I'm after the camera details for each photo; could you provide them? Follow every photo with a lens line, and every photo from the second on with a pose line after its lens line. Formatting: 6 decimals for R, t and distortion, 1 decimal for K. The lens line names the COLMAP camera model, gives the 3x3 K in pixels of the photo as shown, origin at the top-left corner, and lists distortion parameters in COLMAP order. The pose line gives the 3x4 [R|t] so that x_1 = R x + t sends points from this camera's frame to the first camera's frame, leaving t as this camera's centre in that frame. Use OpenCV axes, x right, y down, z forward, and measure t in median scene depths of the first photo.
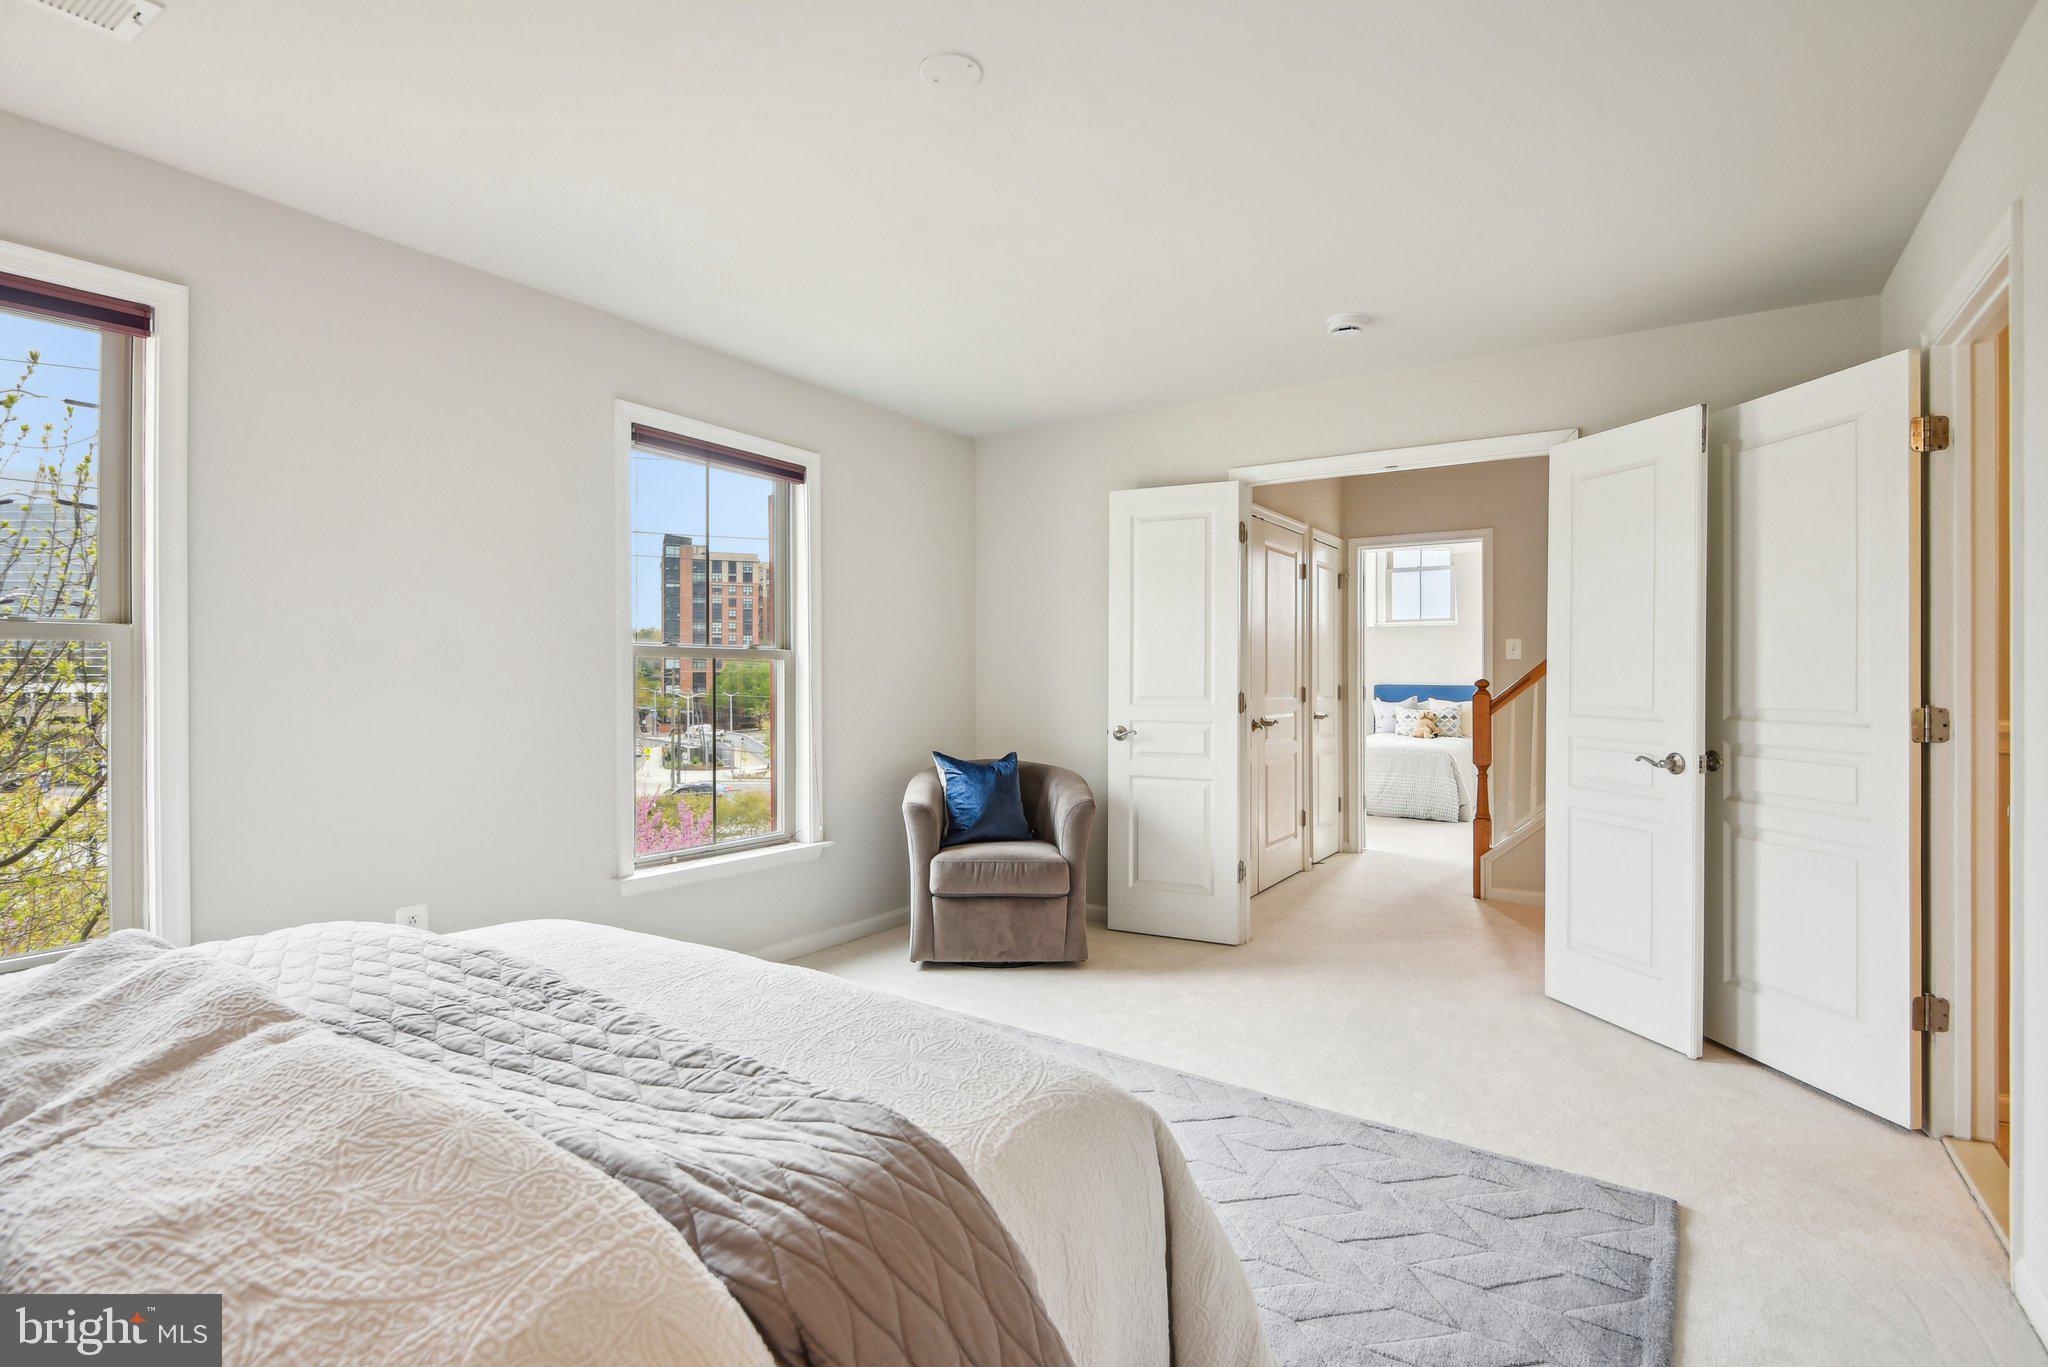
lens RADIAL K [[994.7, 0, 1023.3], [0, 994.7, 663.6], [0, 0, 1]] dist [0.000348, -0.012674]
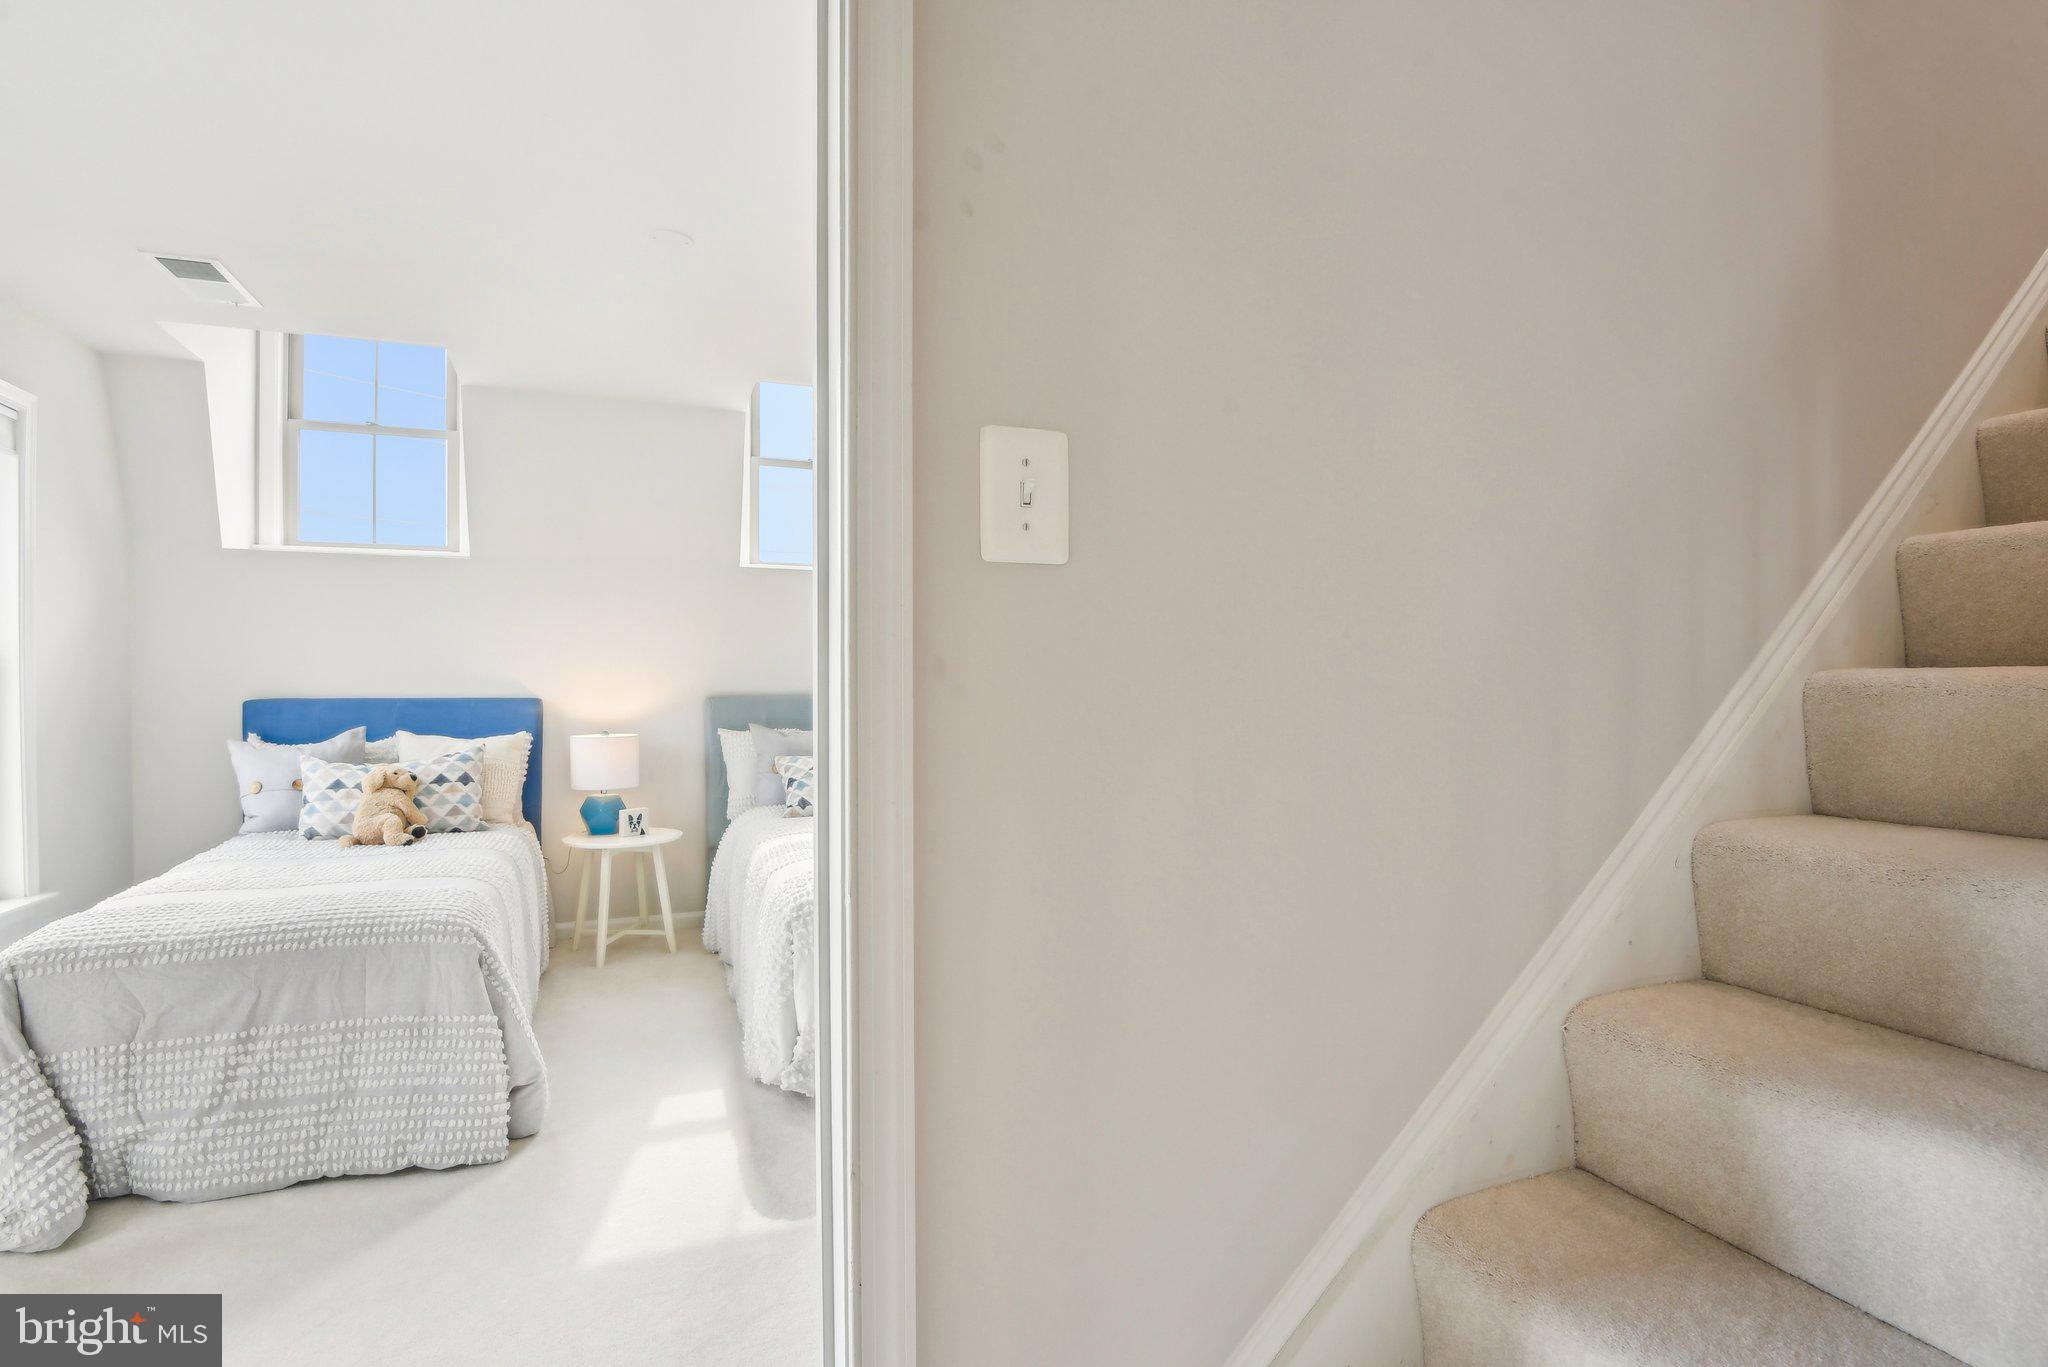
lens RADIAL K [[985.2, 0, 1018.8], [0, 985.2, 682.7], [0, 0, 1]] dist [-0.005783, -0.009562]
pose [[0.576172, -0.008003, 0.817290, 0.031572], [-0.007935, 0.999850, 0.015386, 0.000975], [-0.817290, -0.015350, 0.576022, 0.078146]]
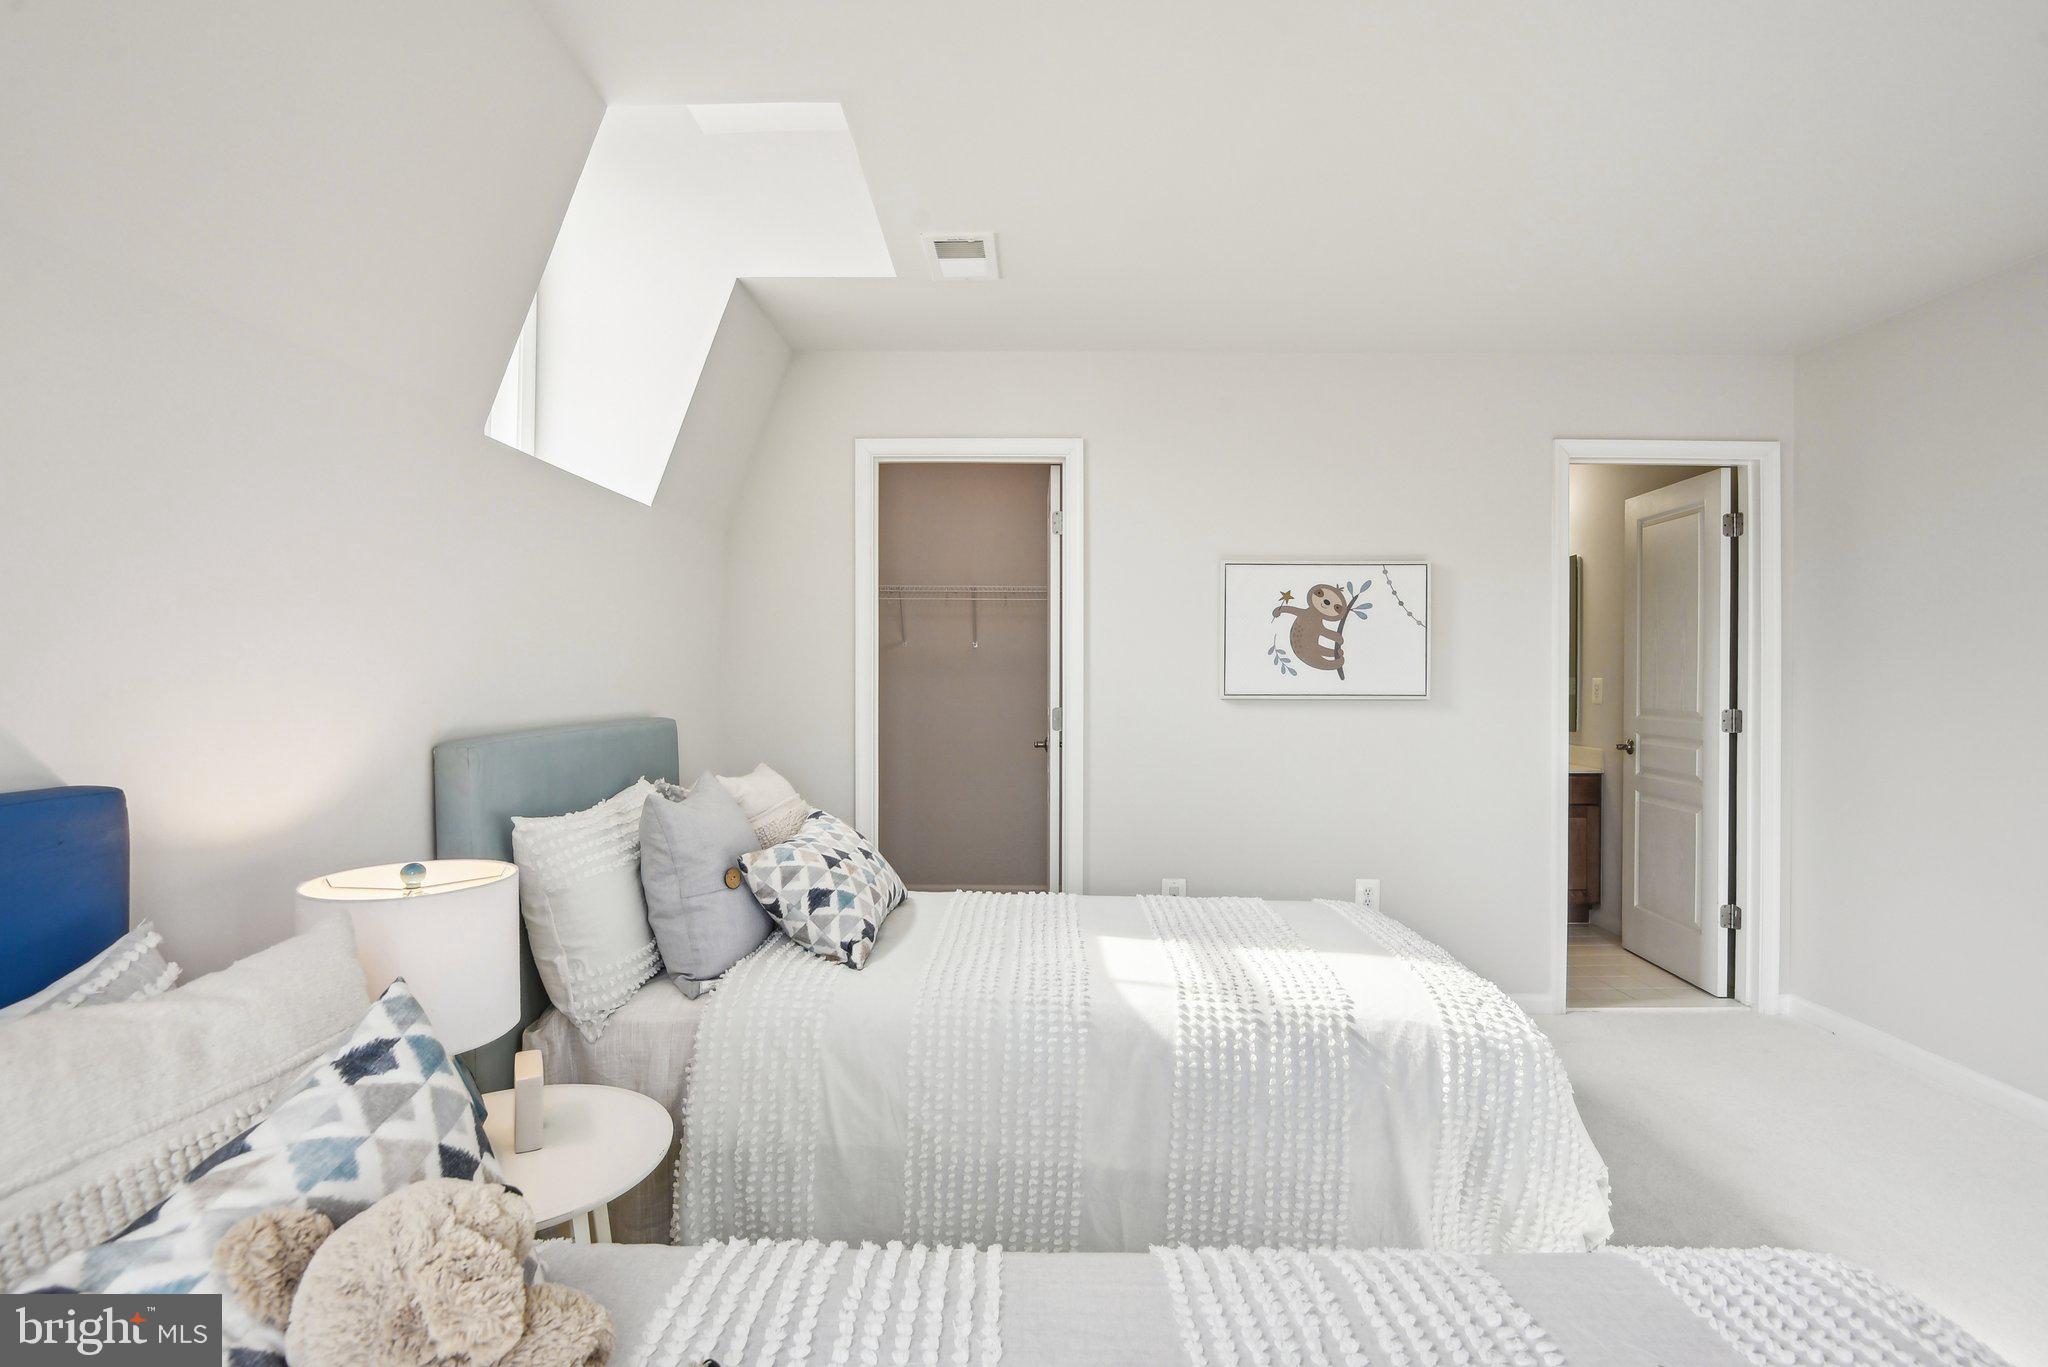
lens RADIAL K [[966.8, 0, 1017.2], [0, 966.8, 678.4], [0, 0, 1]] dist [-0.028697, -0.000582]
pose [[-0.535261, -0.004982, 0.844672, 0.043207], [-0.016505, 0.999853, -0.004561, 0.001201], [-0.844526, -0.016383, -0.535265, 0.133113]]
